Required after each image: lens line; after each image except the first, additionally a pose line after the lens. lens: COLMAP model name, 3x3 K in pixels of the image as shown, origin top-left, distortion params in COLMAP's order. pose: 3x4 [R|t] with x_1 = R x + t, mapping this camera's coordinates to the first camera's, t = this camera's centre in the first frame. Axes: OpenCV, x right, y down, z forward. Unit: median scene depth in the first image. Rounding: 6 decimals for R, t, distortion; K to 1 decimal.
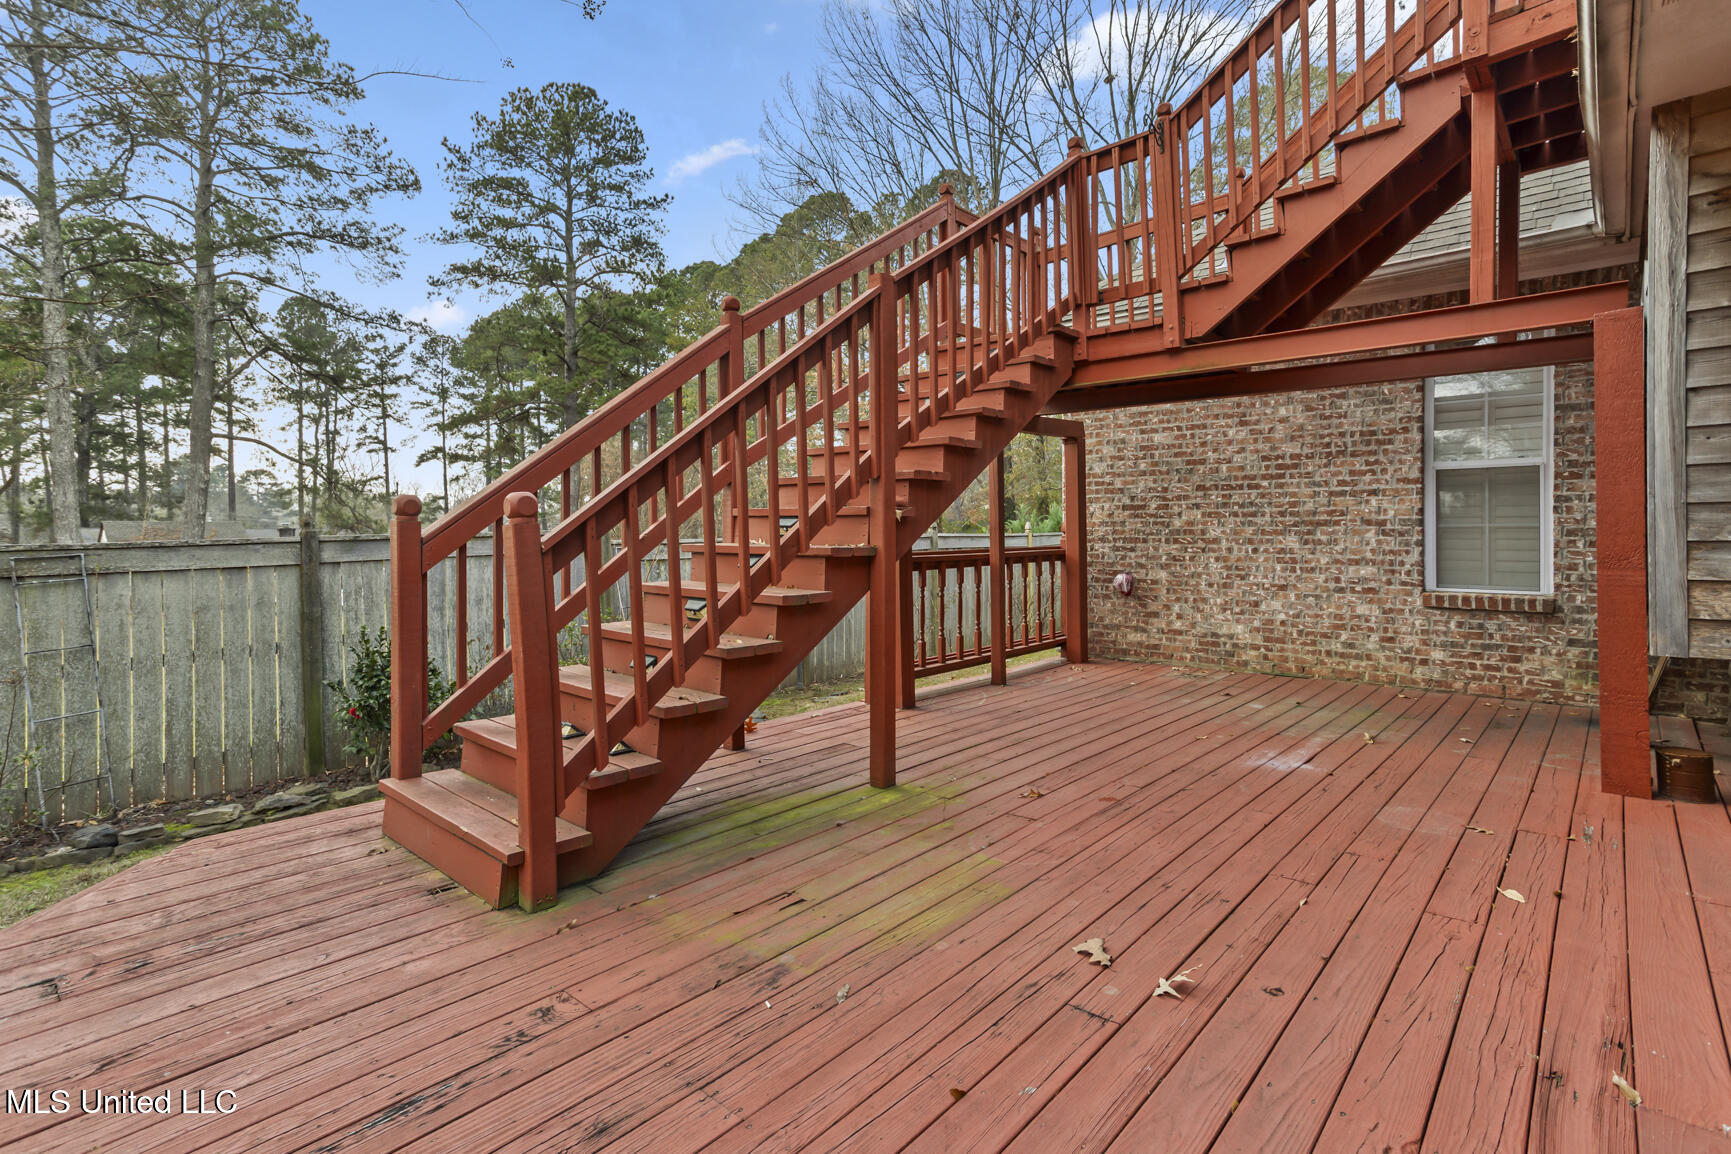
lens RADIAL K [[852.2, 0, 867.1], [0, 852.2, 537.1], [0, 0, 1]] dist [-0.000274, 0.012042]
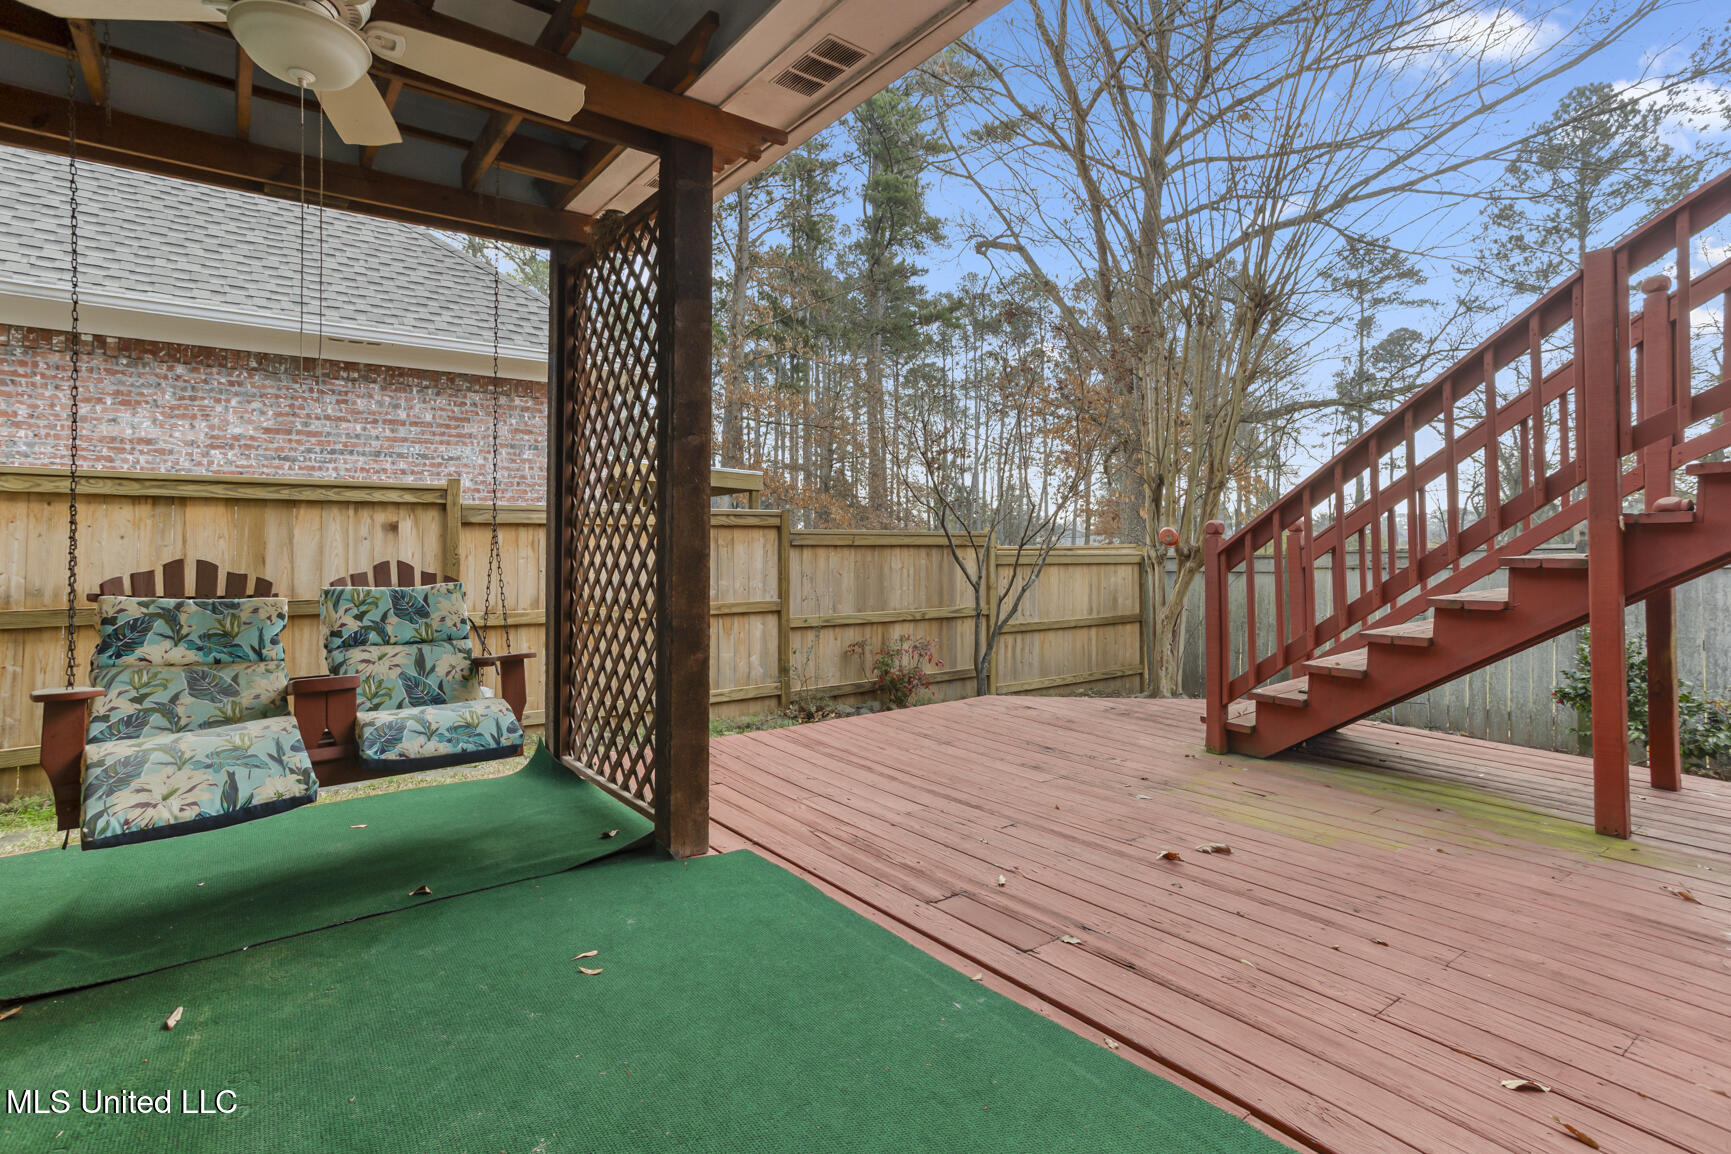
lens RADIAL K [[852.2, 0, 867.1], [0, 852.2, 537.1], [0, 0, 1]] dist [-0.000274, 0.012042]
pose [[-0.197403, -0.006432, -0.980301, 1.436250], [-0.004135, 0.999975, -0.005729, -0.006253], [0.980314, 0.002923, -0.197424, 0.594830]]
